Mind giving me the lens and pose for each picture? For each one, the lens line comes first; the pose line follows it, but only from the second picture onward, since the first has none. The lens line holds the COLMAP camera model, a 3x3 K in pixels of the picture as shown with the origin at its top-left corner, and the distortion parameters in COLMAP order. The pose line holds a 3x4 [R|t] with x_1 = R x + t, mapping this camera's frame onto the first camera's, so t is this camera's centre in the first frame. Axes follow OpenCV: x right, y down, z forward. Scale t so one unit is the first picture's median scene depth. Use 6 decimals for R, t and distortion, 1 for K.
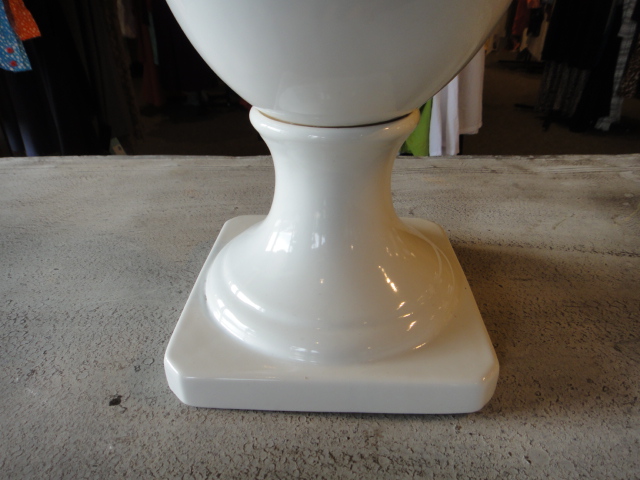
lens RADIAL K [[452.6, 0, 322.7], [0, 452.6, 235.9], [0, 0, 1]] dist [0.008181, -0.004276]
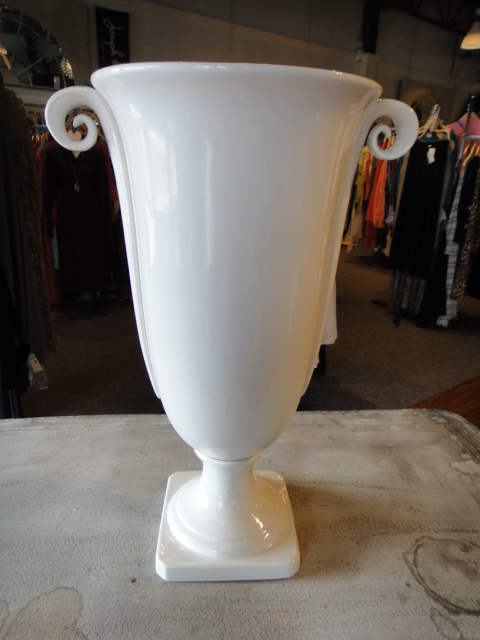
lens RADIAL K [[452.6, 0, 245.7], [0, 452.6, 322.5], [0, 0, 1]] dist [0.008181, -0.004276]
pose [[0.995462, -0.000574, 0.095157, -0.062176], [0.017832, 0.983394, -0.180608, -0.256480], [-0.093473, 0.181485, 0.978941, -0.796159]]
